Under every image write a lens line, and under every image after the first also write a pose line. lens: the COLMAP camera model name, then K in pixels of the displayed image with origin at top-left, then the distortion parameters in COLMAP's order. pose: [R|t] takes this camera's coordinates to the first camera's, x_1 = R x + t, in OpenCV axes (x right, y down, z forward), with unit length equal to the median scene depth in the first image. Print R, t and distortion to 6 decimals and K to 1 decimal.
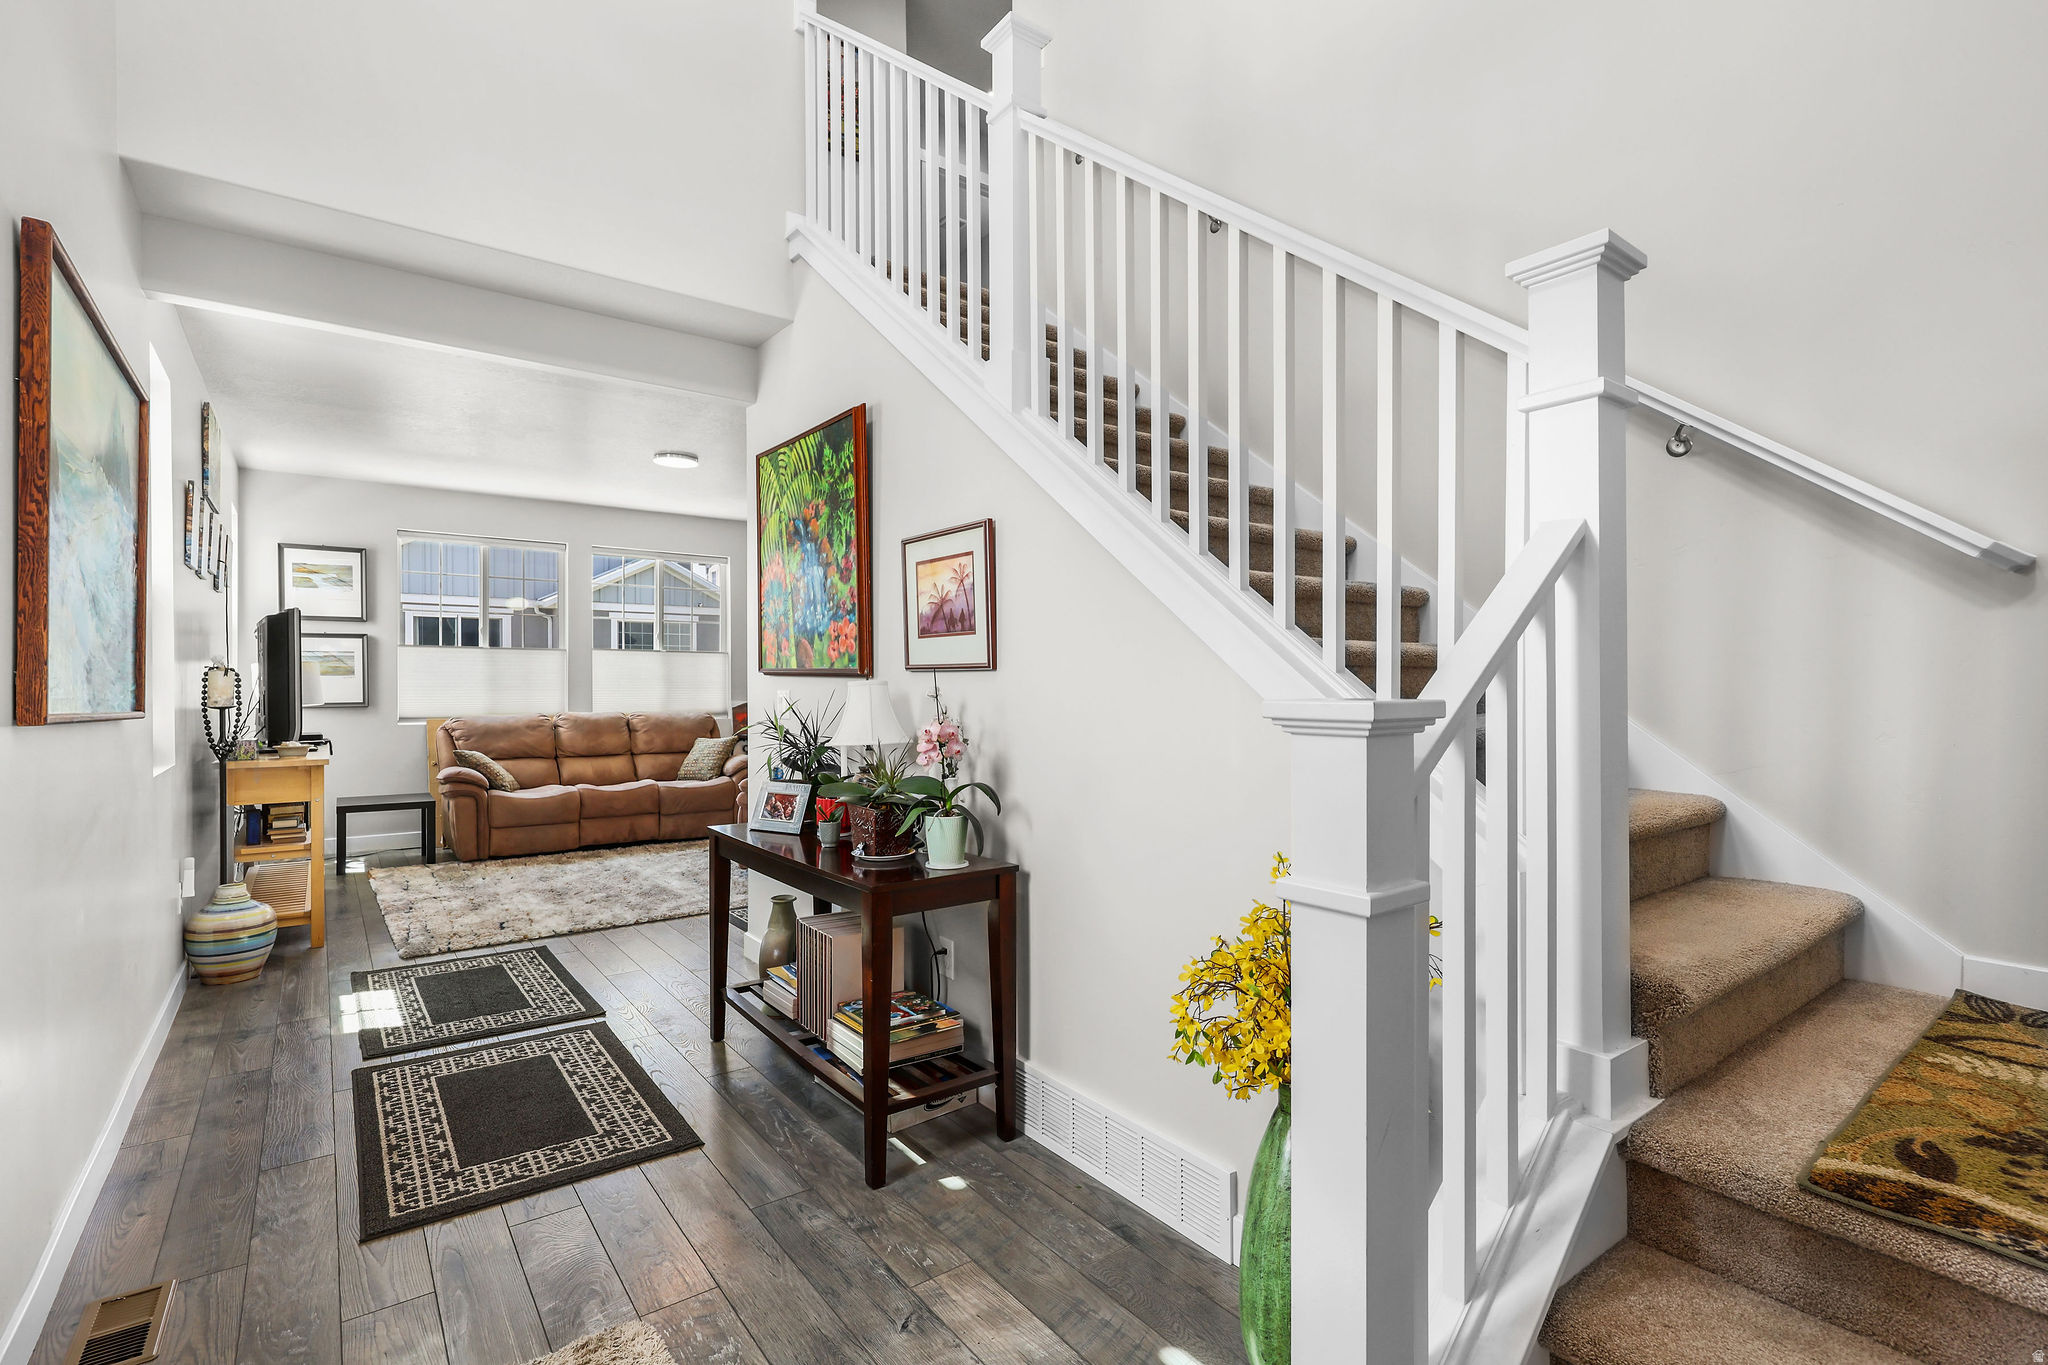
lens RADIAL K [[938.1, 0, 1020.4], [0, 938.1, 695.9], [0, 0, 1]] dist [-0.019024, 0.000631]
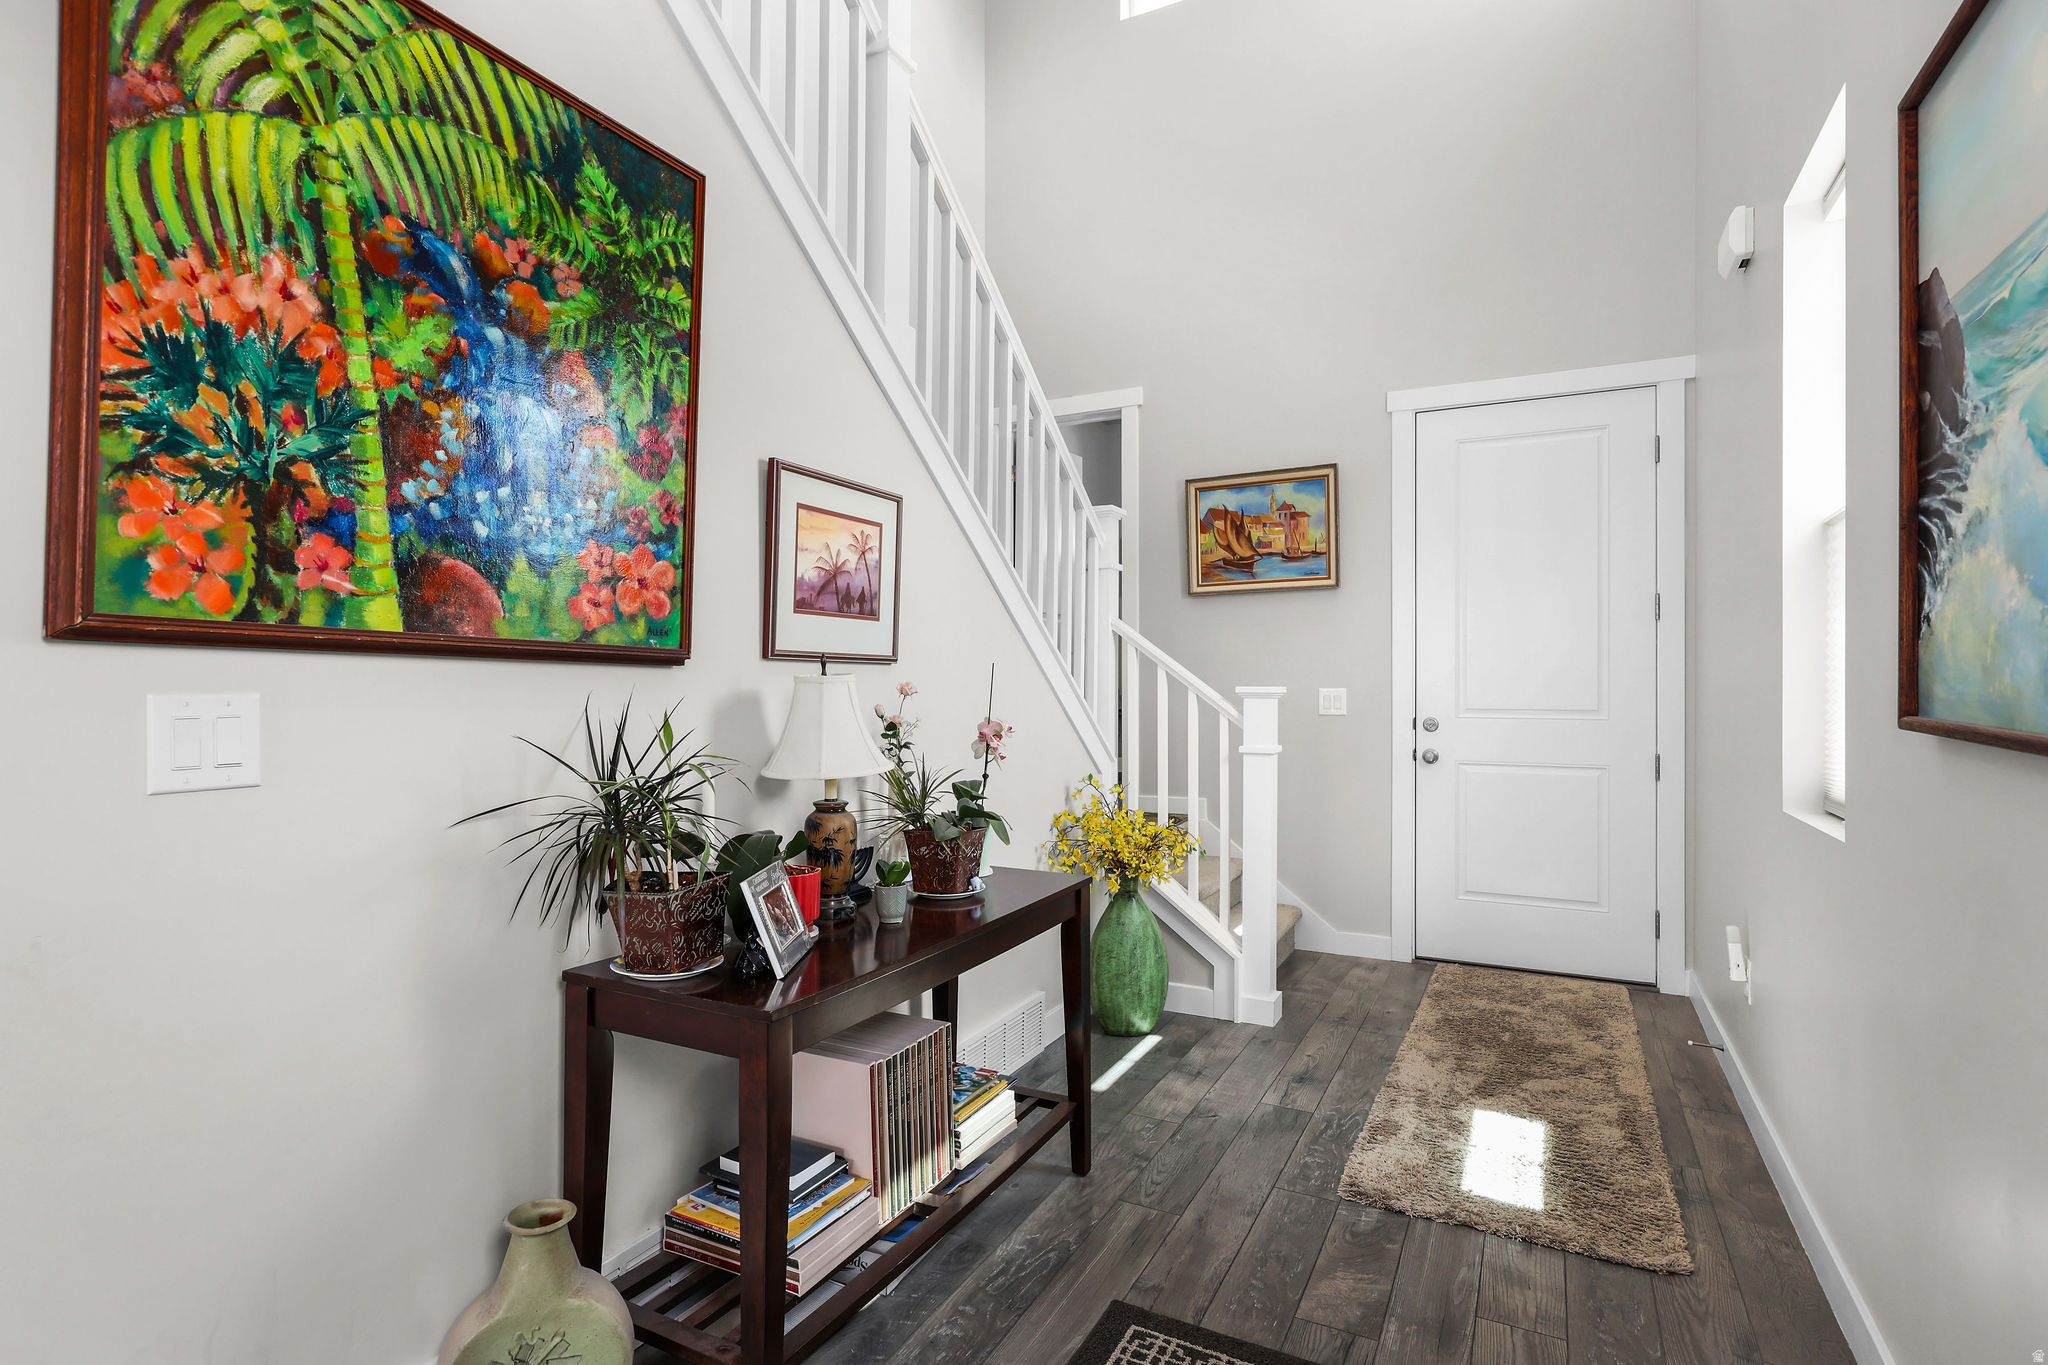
lens RADIAL K [[1042.7, 0, 1026.9], [0, 1042.7, 678.0], [0, 0, 1]] dist [0.003680, 0.000878]
pose [[-0.443220, -0.006613, 0.896388, -0.917038], [-0.002983, 0.999978, 0.005903, -0.018960], [-0.896408, -0.000058, -0.443230, 1.243094]]
